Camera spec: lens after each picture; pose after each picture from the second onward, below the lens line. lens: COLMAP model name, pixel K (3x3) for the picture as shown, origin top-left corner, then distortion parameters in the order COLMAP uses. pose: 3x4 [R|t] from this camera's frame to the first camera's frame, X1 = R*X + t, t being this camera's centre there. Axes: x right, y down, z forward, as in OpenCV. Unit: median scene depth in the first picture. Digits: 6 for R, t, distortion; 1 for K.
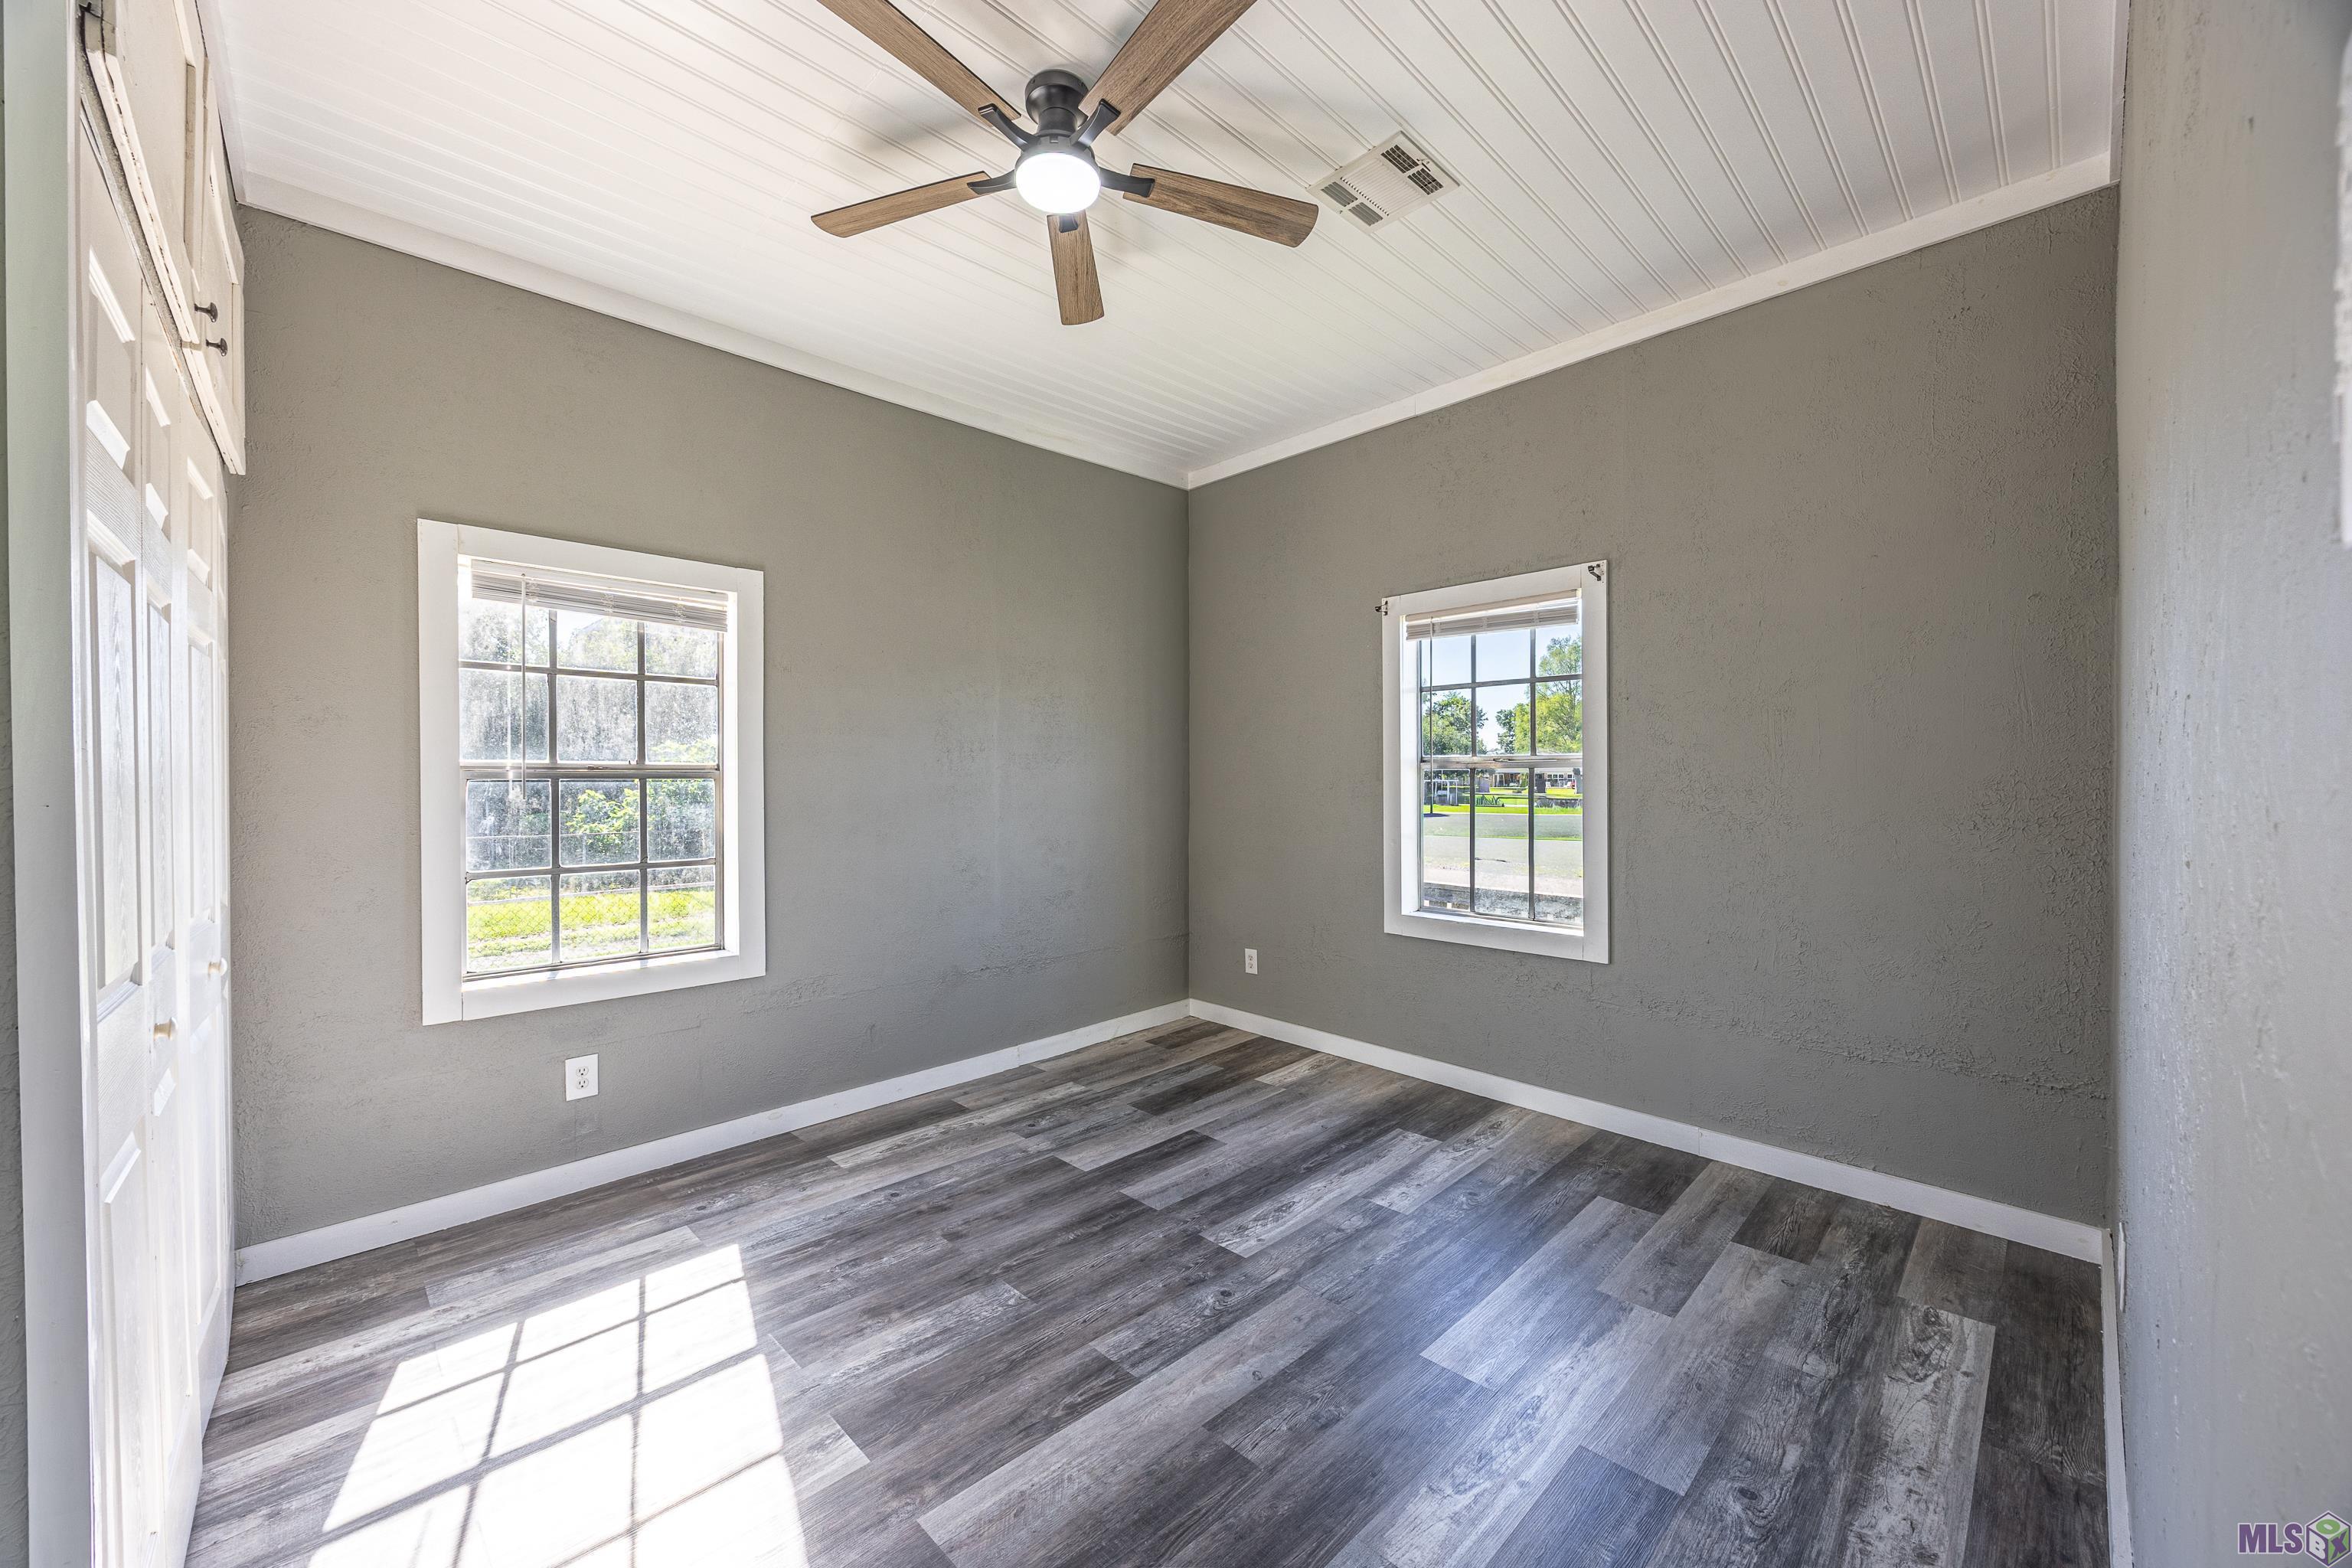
lens RADIAL K [[892.5, 0, 1179.4], [0, 892.5, 791.3], [0, 0, 1]] dist [-0.004233, -0.000289]
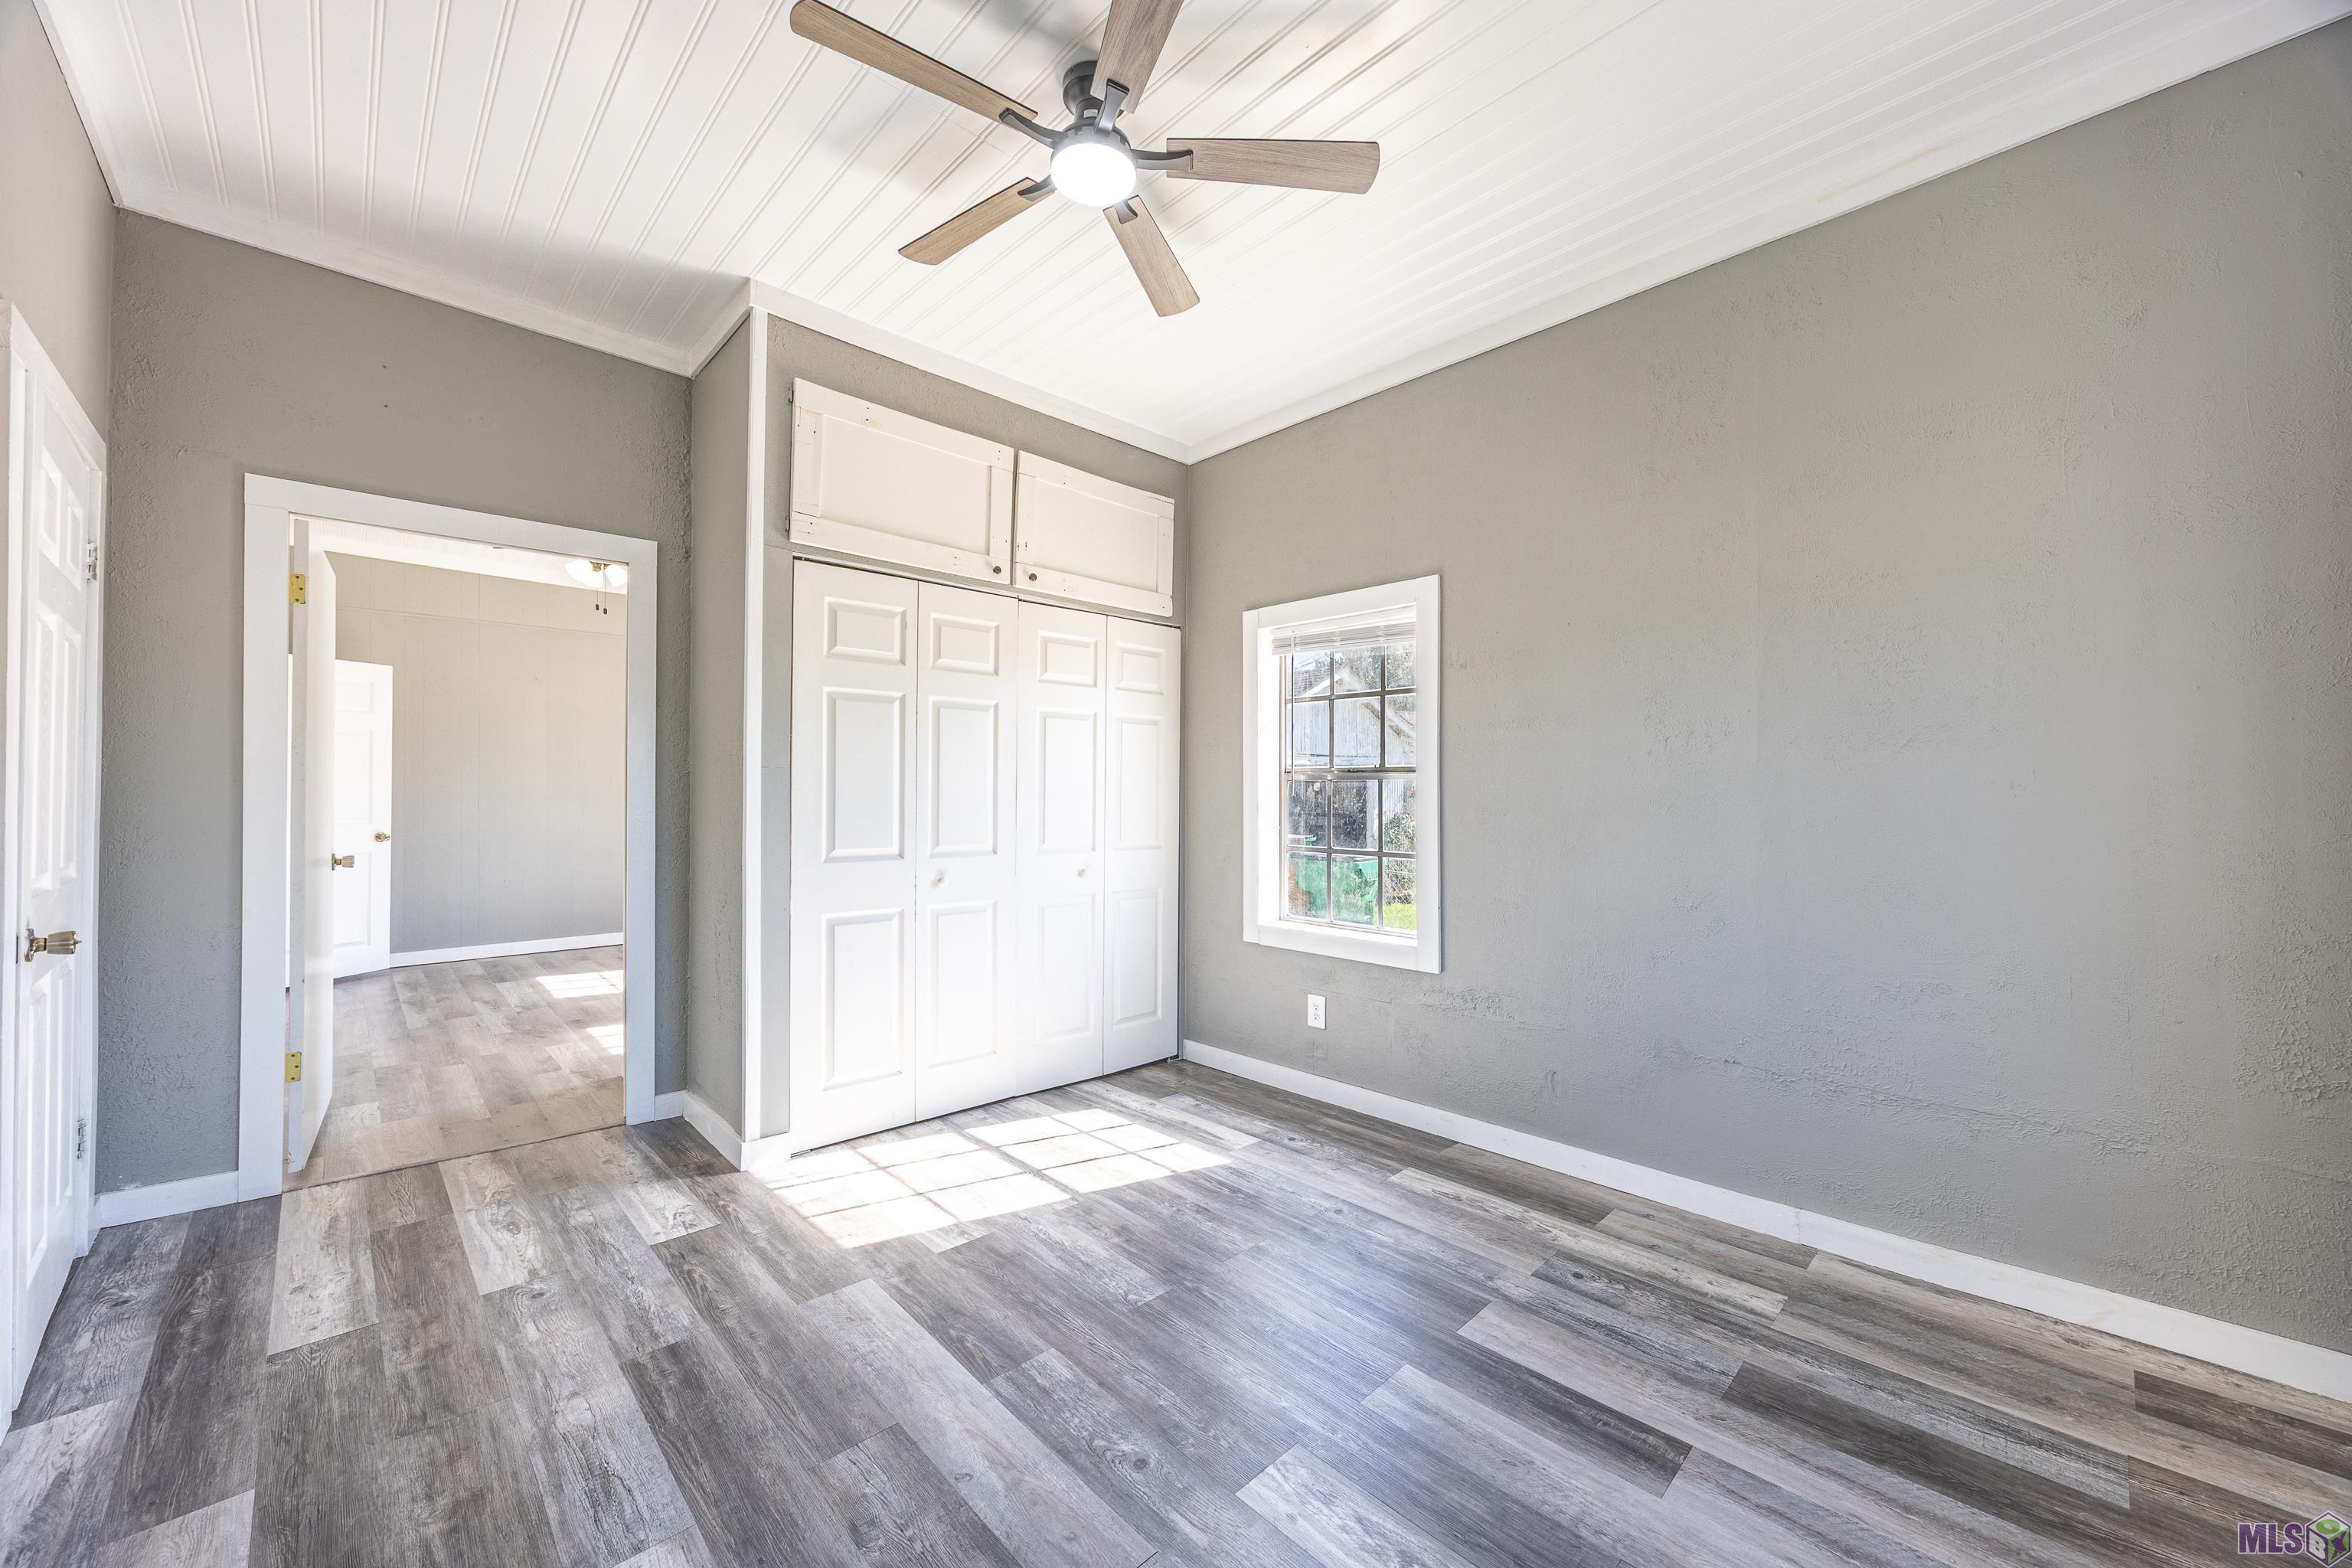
lens RADIAL K [[892.5, 0, 1168.2], [0, 892.5, 787.6], [0, 0, 1]] dist [-0.004233, -0.000289]
pose [[-0.027410, 0.001182, -0.999624, 0.573220], [-0.011816, 0.999929, 0.001506, -0.001512], [0.999554, 0.011853, -0.027394, 0.749065]]
